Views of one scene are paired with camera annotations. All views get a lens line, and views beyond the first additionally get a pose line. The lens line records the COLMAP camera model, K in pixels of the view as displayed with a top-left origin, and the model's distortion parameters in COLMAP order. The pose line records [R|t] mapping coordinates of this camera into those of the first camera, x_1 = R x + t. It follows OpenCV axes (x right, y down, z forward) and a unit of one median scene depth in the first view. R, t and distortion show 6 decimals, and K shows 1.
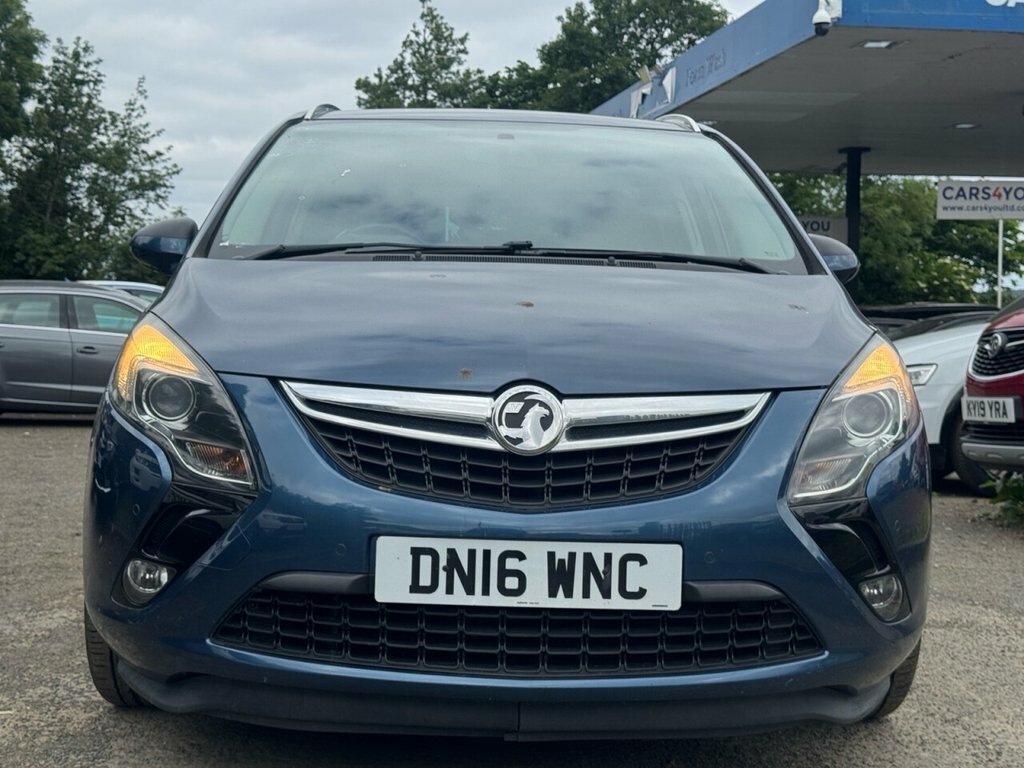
lens RADIAL K [[1409.1, 0, 512.0], [0, 1409.1, 384.0], [0, 0, 1]] dist [0.145396, -0.086082]
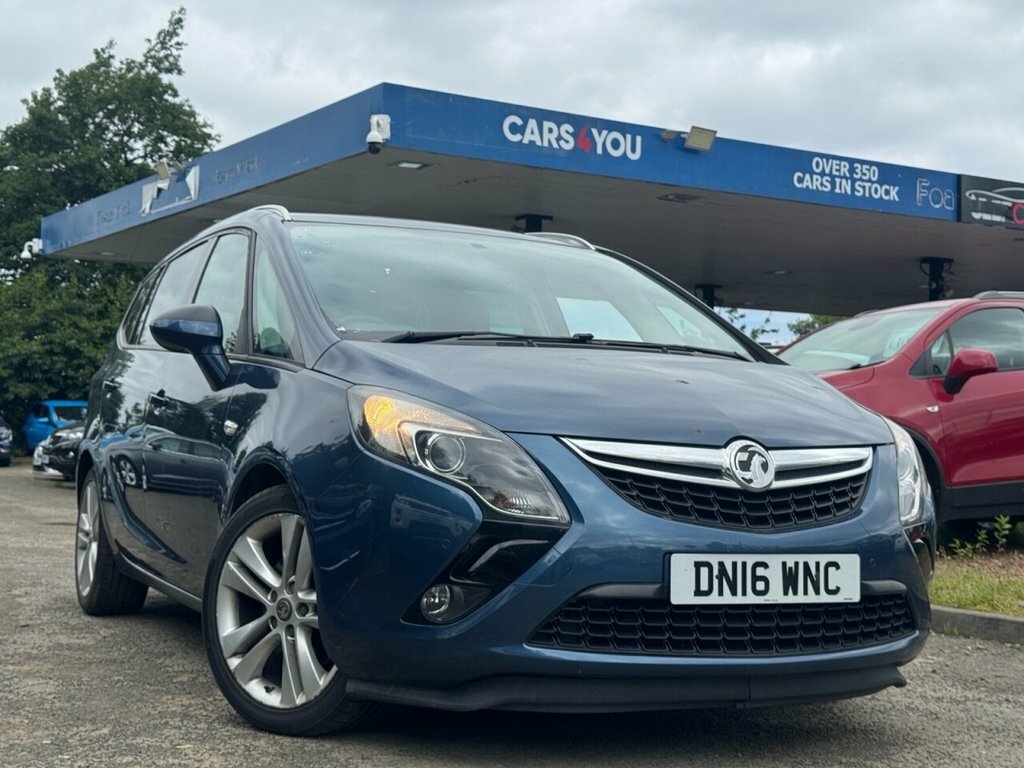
lens RADIAL K [[1409.1, 0, 512.0], [0, 1409.1, 384.0], [0, 0, 1]] dist [0.145396, -0.086082]
pose [[0.918069, 0.014954, 0.396140, -0.724652], [0.012113, 0.997764, -0.065736, 0.033000], [-0.396237, 0.065149, 0.915834, -0.154166]]
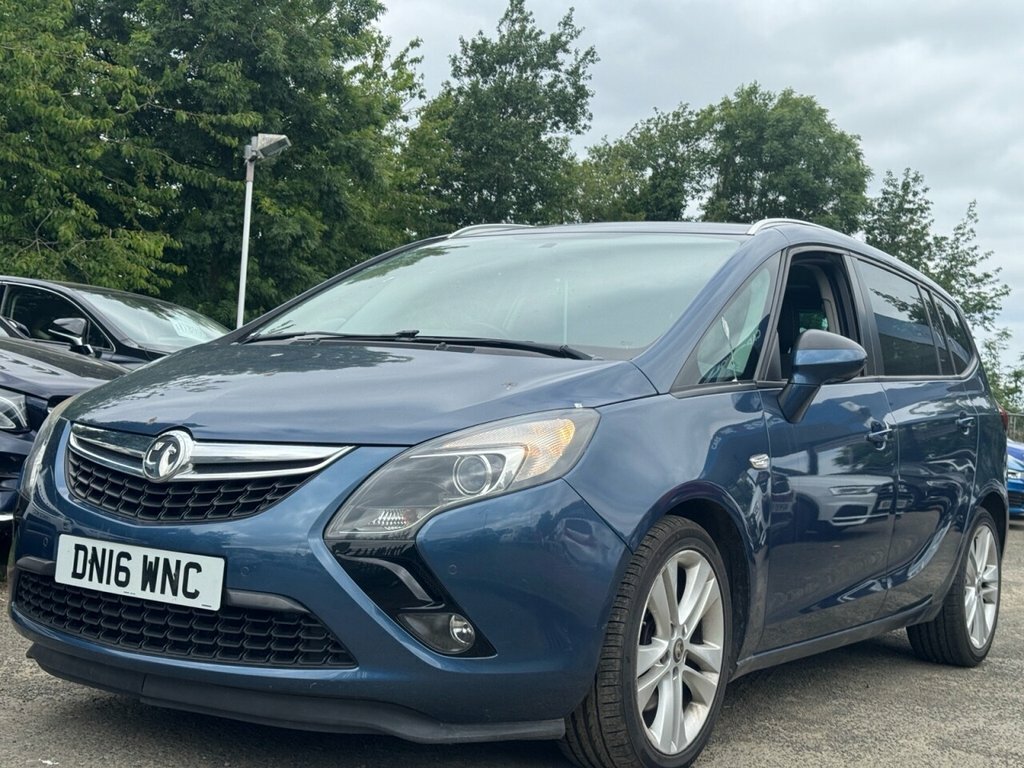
lens RADIAL K [[1409.1, 0, 512.0], [0, 1409.1, 384.0], [0, 0, 1]] dist [0.145396, -0.086082]
pose [[0.823515, 0.017156, -0.567035, 1.008852], [-0.066270, 0.995608, -0.066123, 0.024131], [0.563410, 0.092031, 0.821036, 0.086689]]
